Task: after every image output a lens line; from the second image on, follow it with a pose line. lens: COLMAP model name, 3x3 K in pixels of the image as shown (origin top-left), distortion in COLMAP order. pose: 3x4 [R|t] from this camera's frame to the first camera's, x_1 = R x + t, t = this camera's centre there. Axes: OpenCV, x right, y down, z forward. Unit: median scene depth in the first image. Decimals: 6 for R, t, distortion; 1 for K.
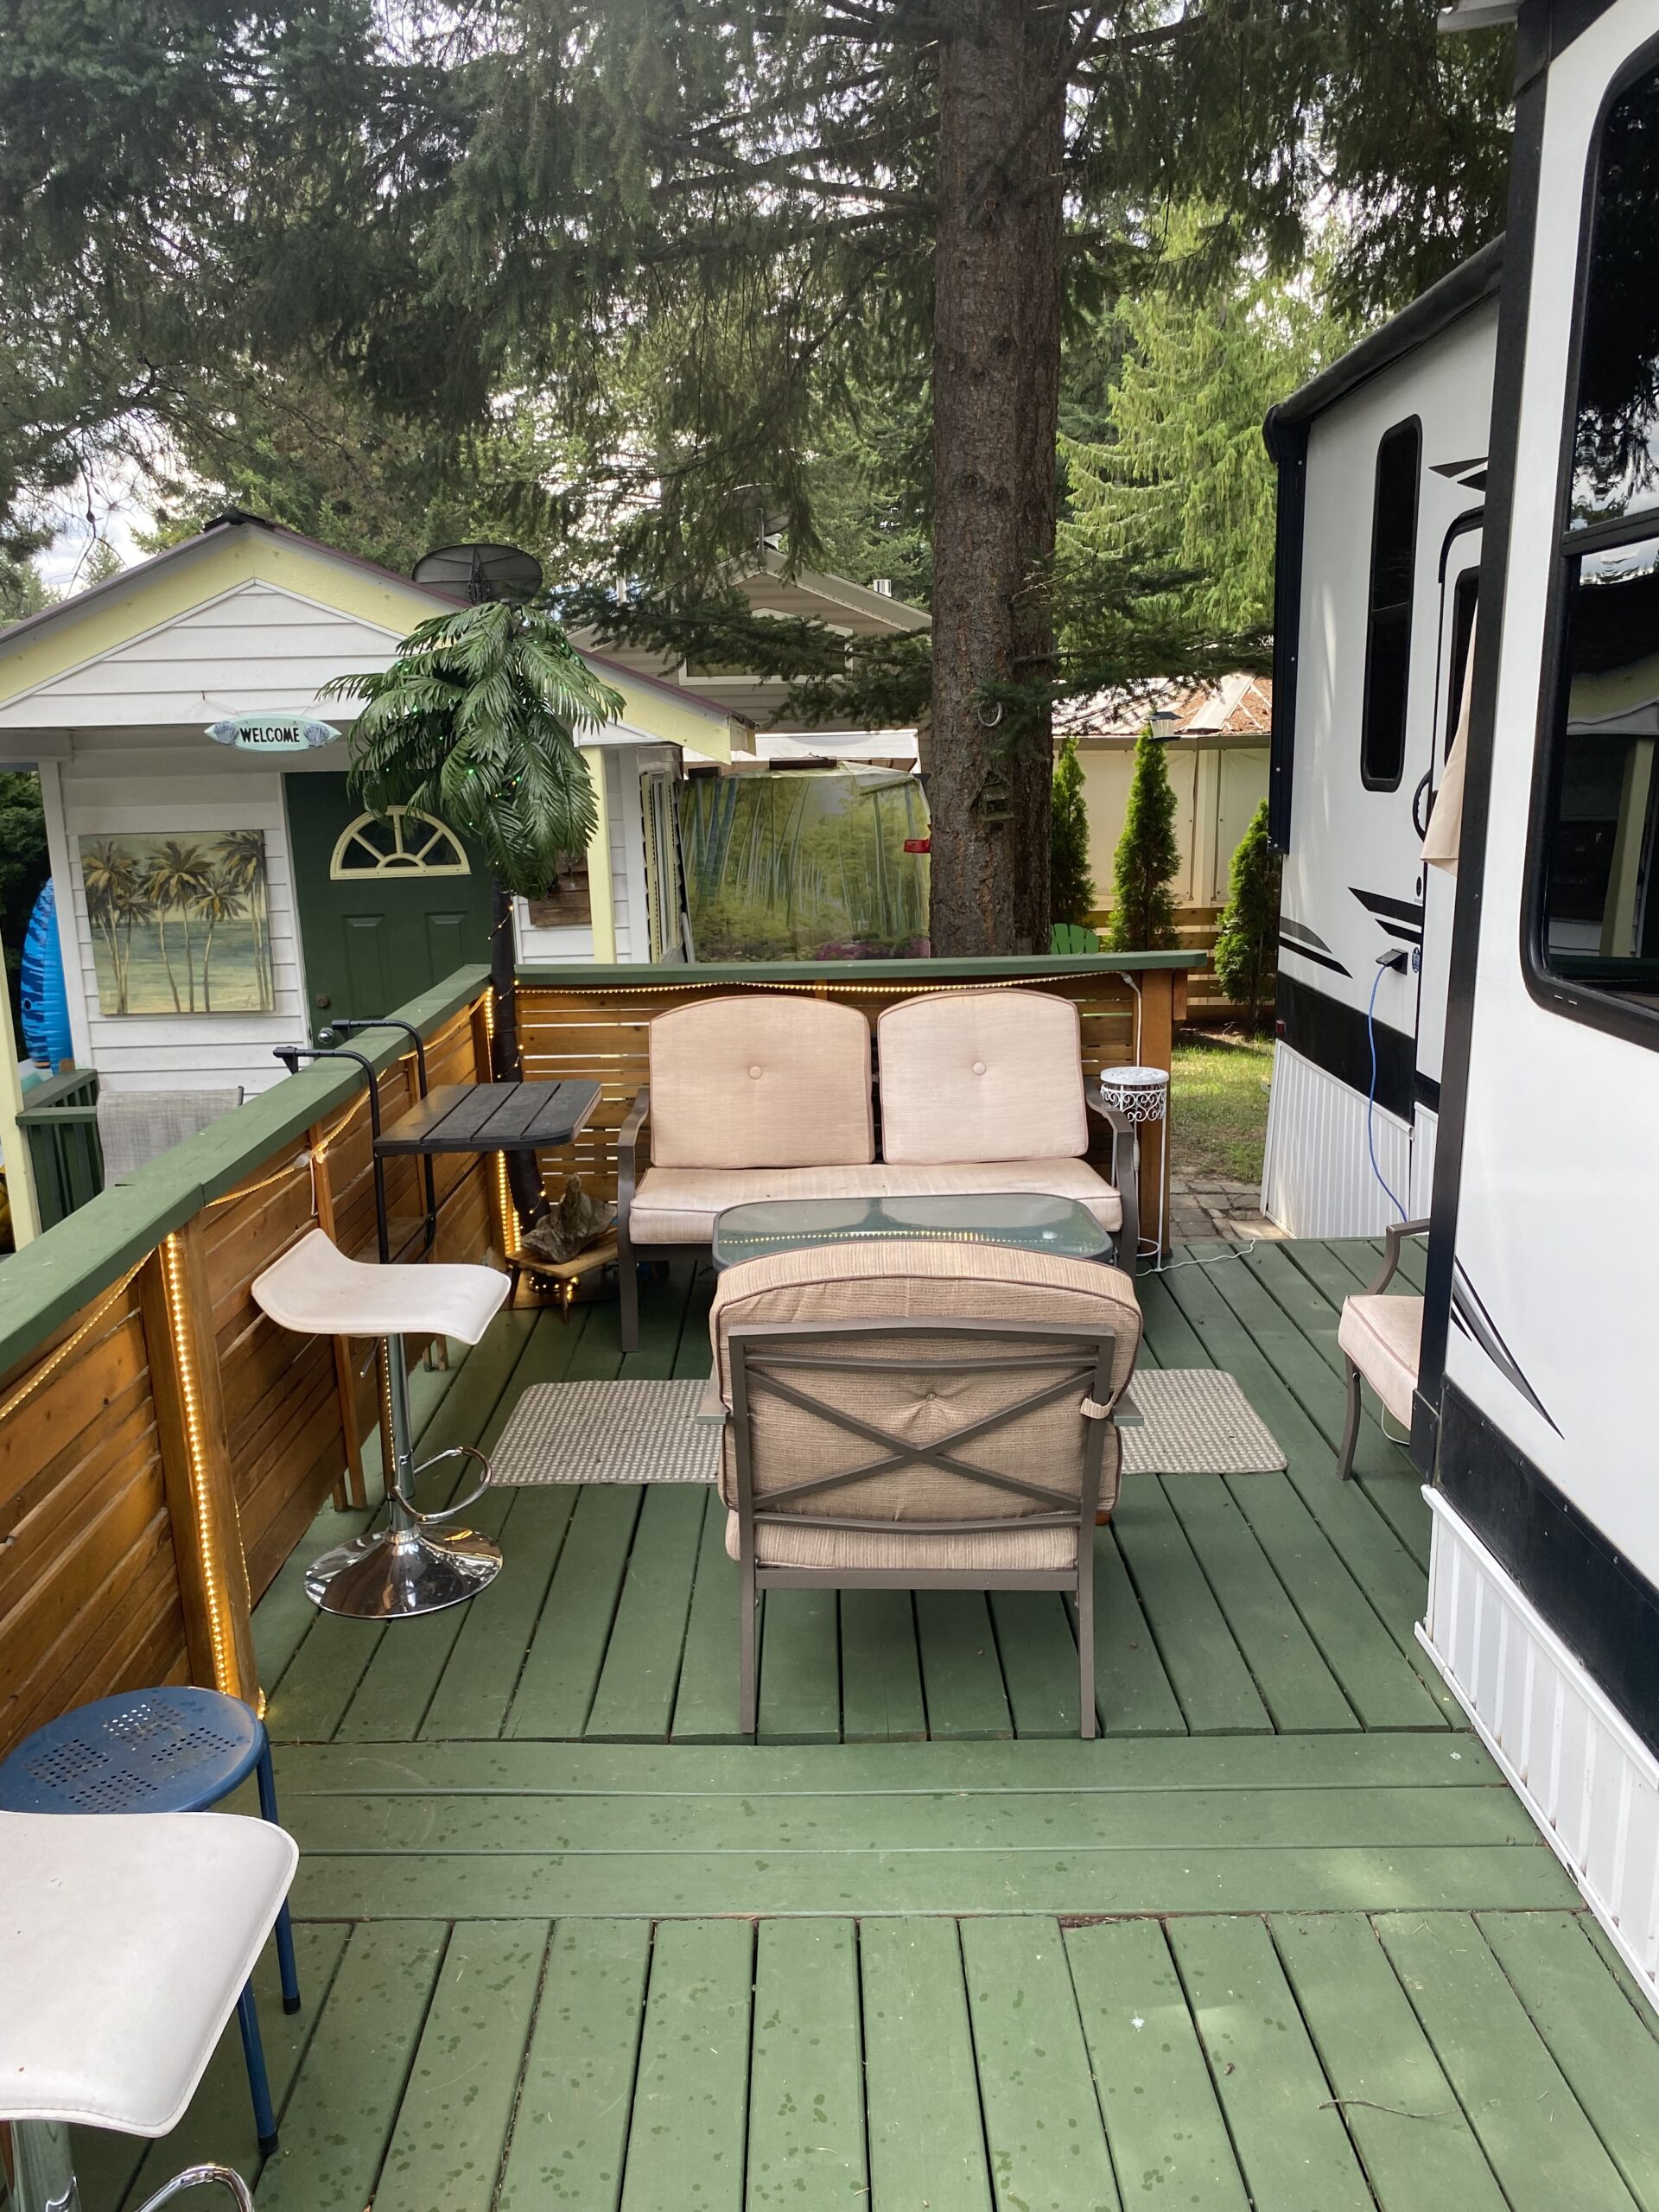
lens RADIAL K [[1689.6, 0, 837.7], [0, 1689.6, 1113.6], [0, 0, 1]] dist [-0.001764, -0.003145]
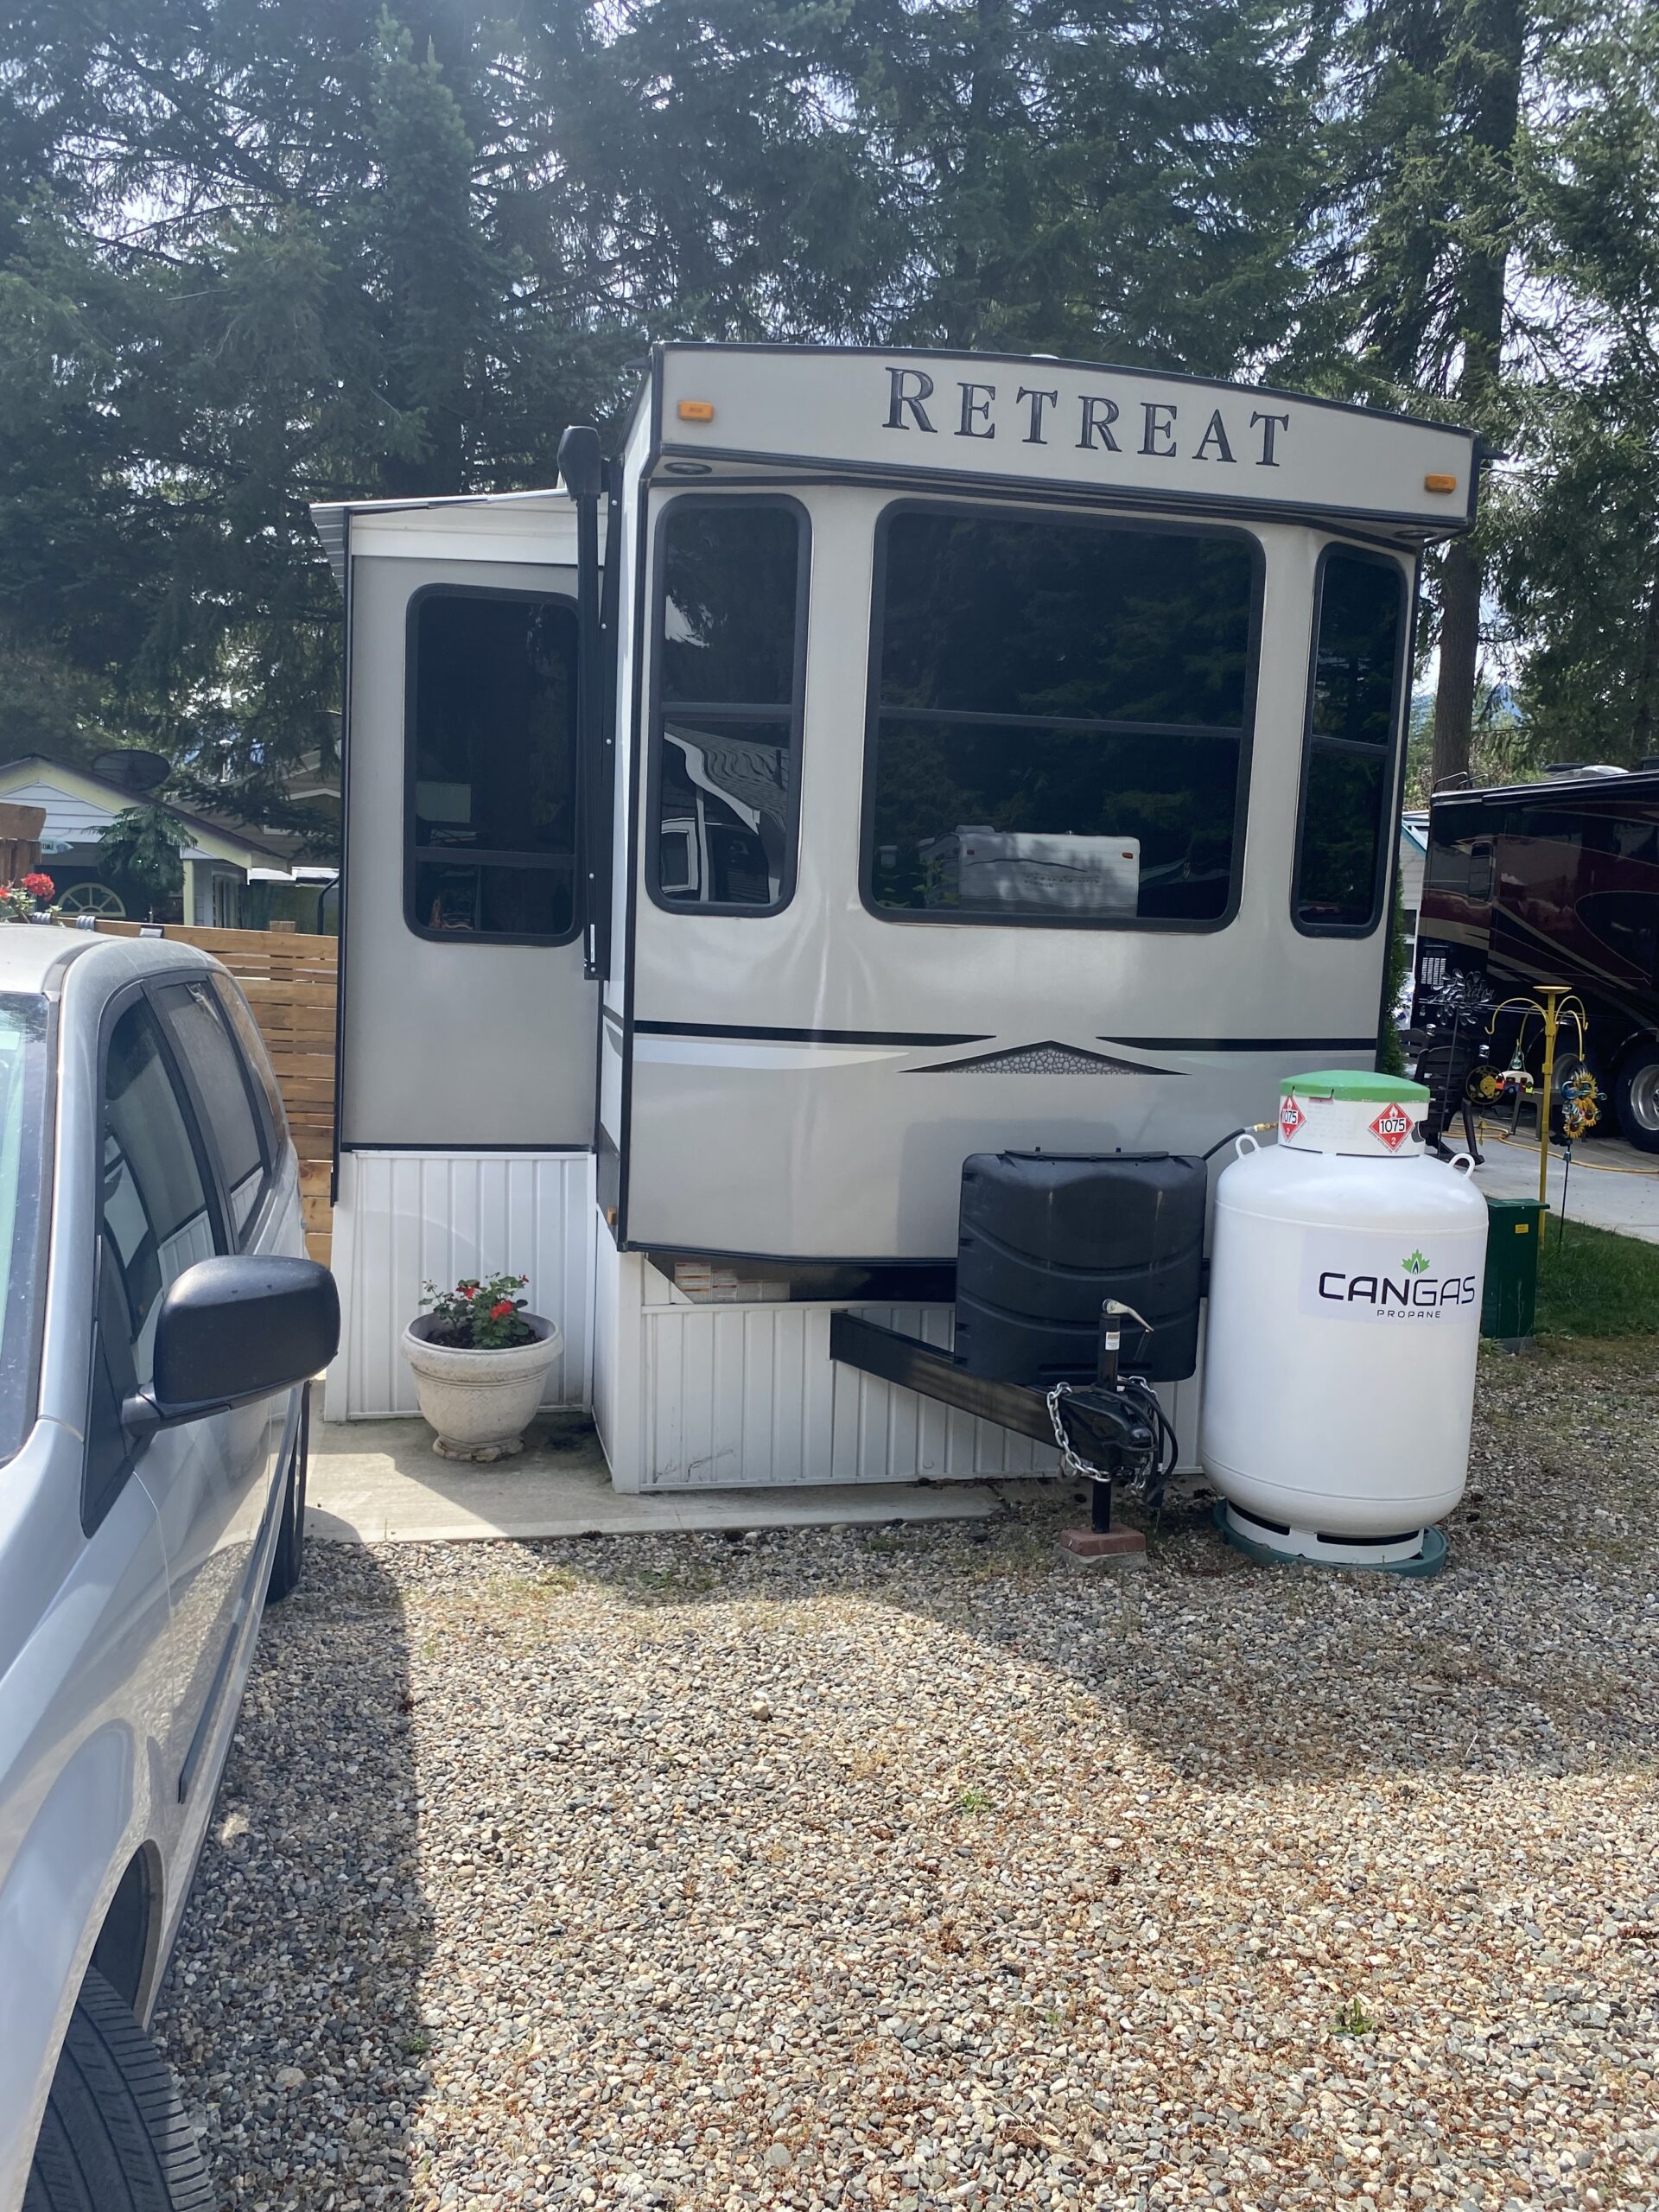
lens RADIAL K [[1689.6, 0, 823.4], [0, 1689.6, 1103.4], [0, 0, 1]] dist [-0.001764, -0.003145]
pose [[0.978059, 0.031063, 0.205999, 0.254265], [-0.010284, 0.994815, -0.101181, 0.361642], [-0.208074, 0.096842, 0.973307, -1.488890]]
